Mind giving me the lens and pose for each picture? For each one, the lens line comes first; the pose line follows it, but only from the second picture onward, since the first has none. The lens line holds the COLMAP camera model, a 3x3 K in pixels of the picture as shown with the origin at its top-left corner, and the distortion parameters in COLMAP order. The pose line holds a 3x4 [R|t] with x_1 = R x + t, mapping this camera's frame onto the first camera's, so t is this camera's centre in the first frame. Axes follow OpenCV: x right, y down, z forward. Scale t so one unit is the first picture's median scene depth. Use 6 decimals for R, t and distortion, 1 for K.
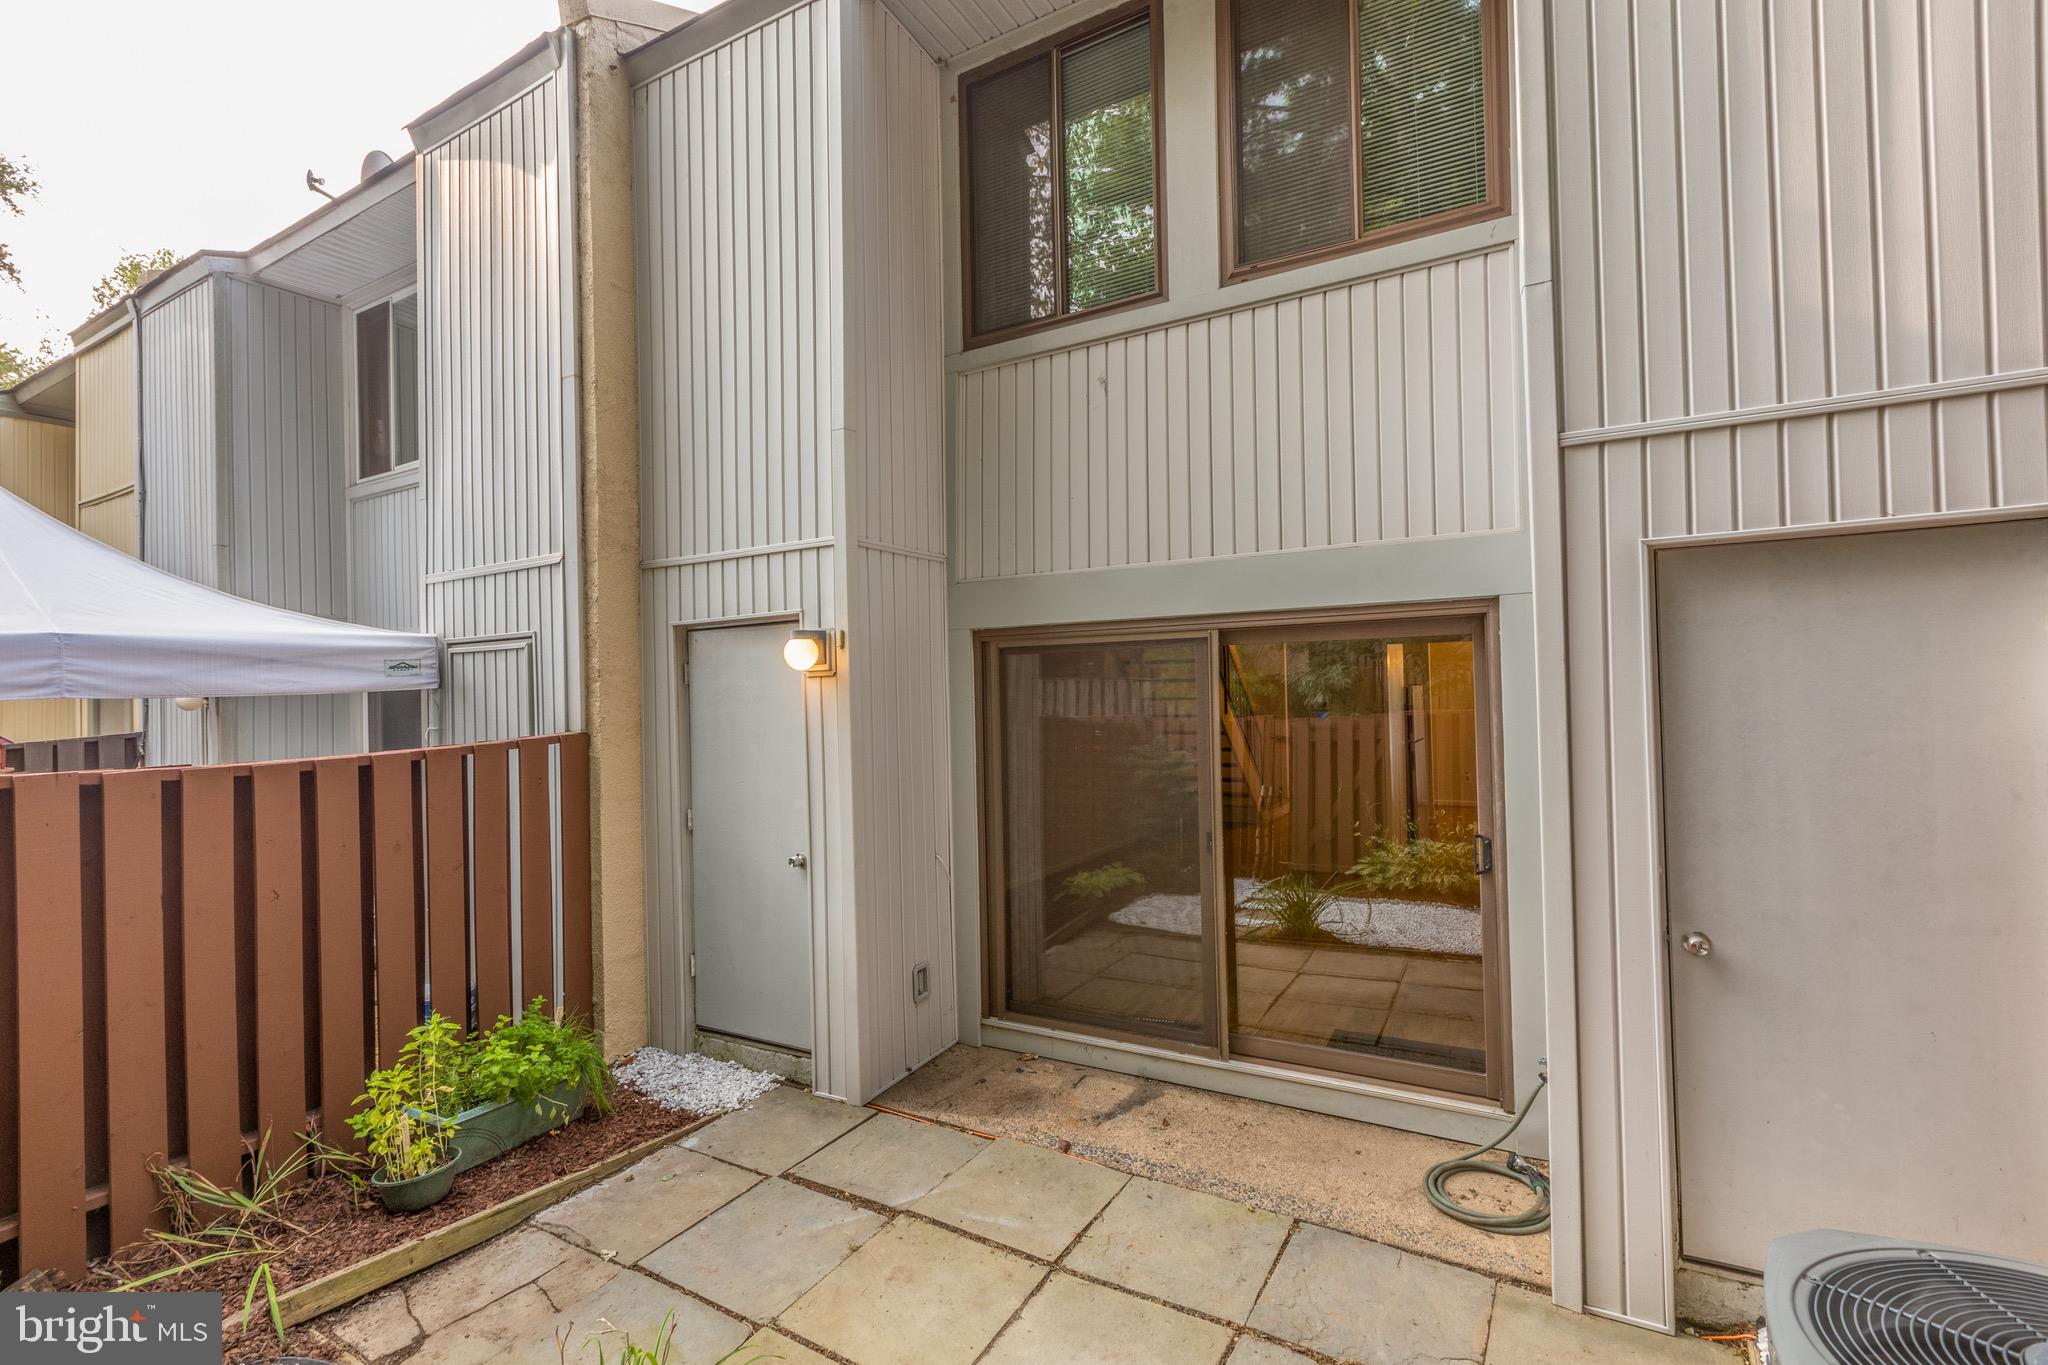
lens RADIAL K [[928.4, 0, 1021.4], [0, 928.4, 680.1], [0, 0, 1]] dist [-0.001214, -0.001376]
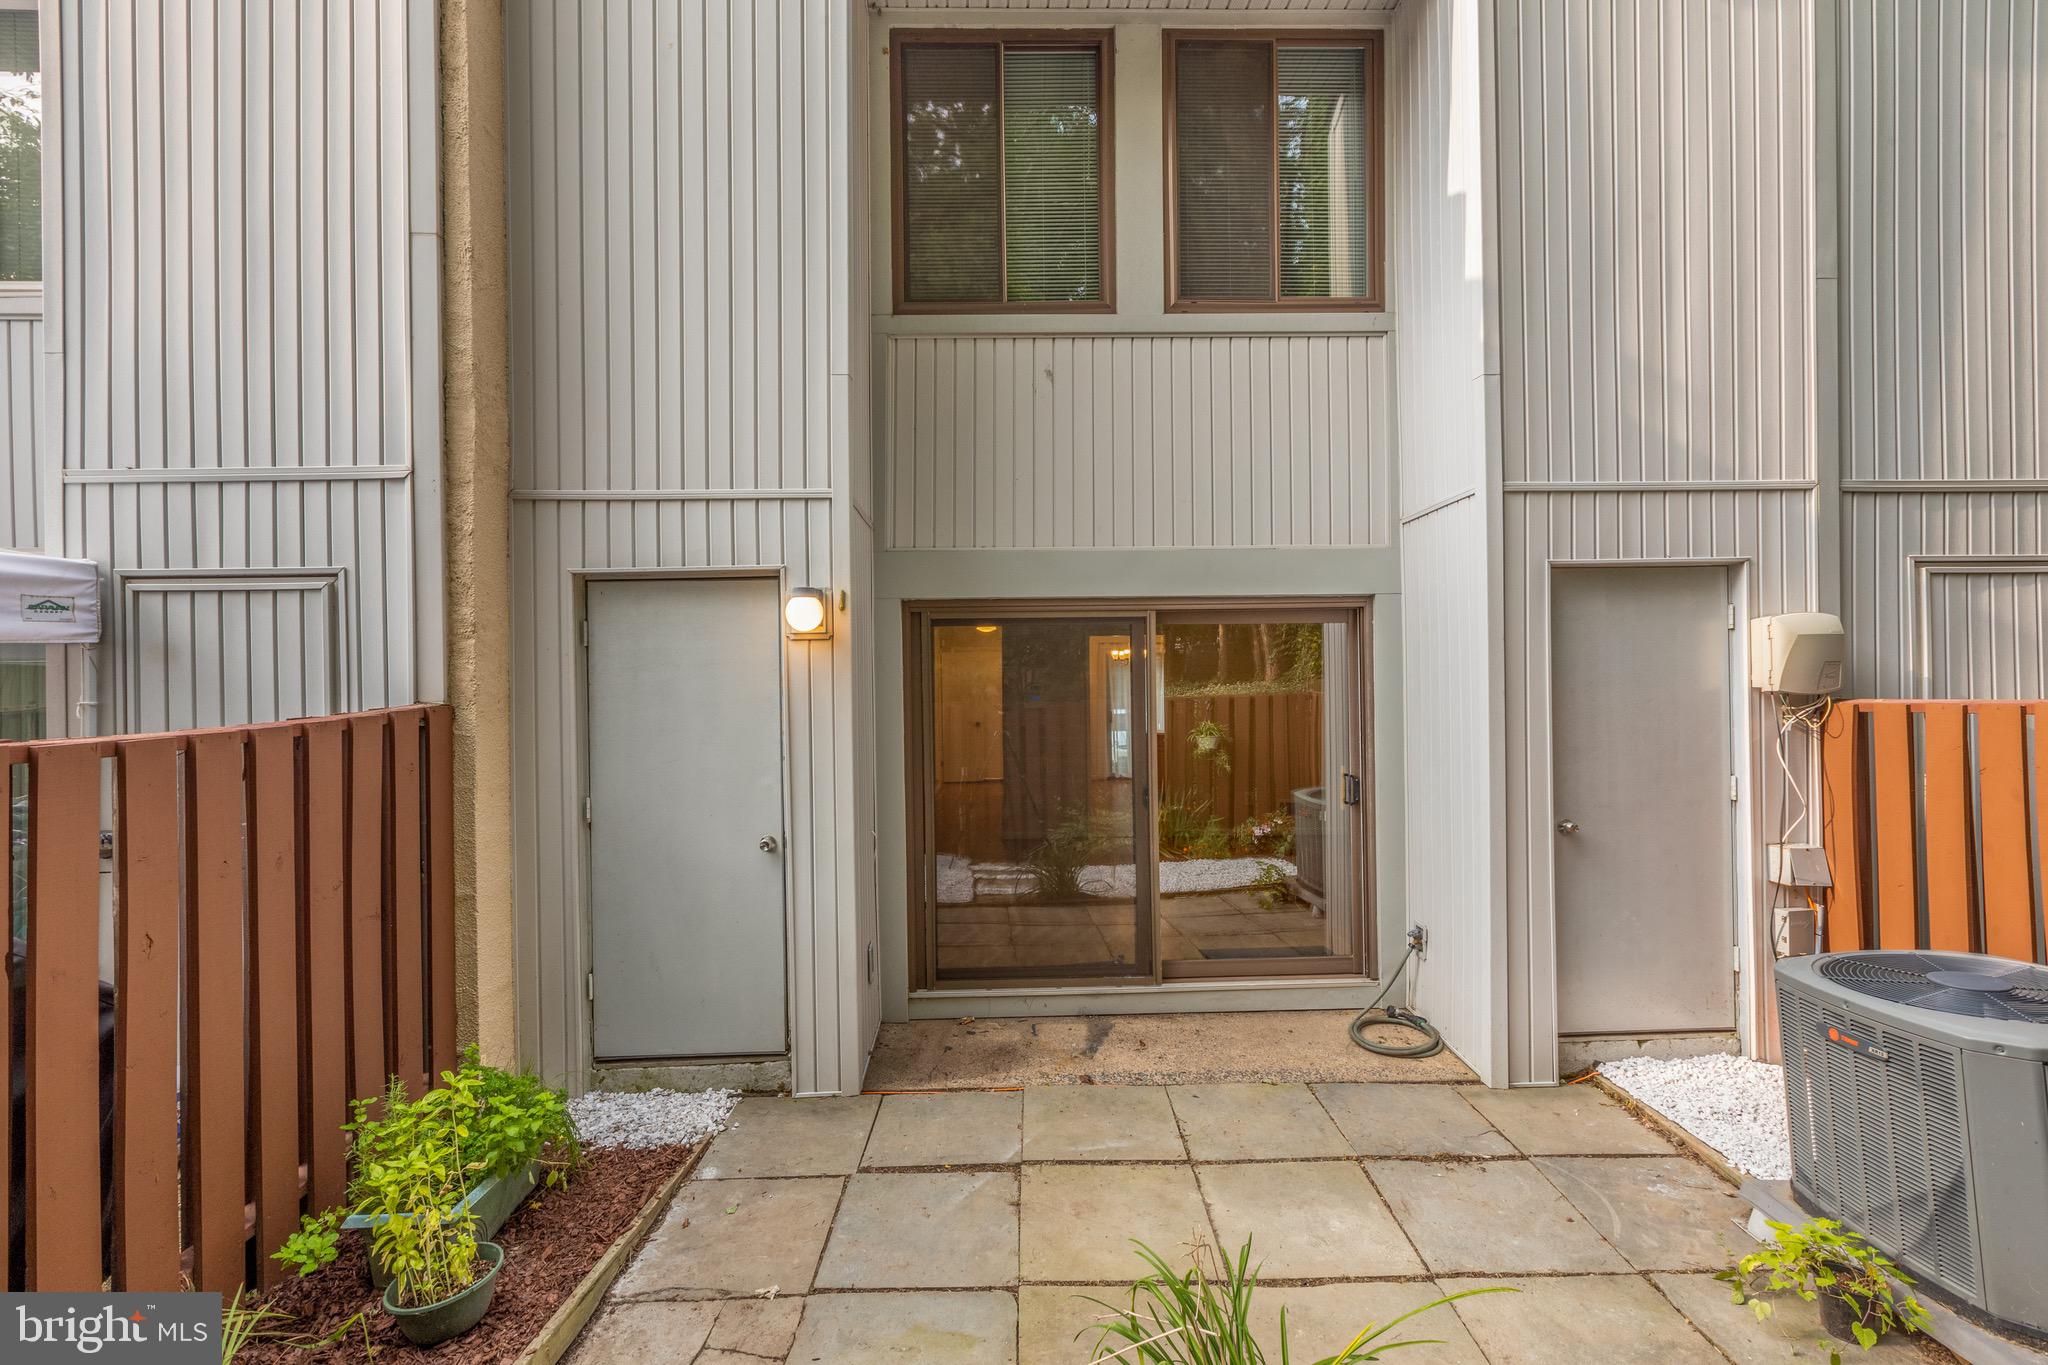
lens RADIAL K [[934.0, 0, 1023.7], [0, 934.0, 683.0], [0, 0, 1]] dist [-0.000640, -0.000227]
pose [[0.849001, 0.011140, 0.528274, -0.526072], [-0.013292, 0.999912, 0.000277, 0.036247], [-0.528224, -0.007257, 0.849074, 0.104213]]
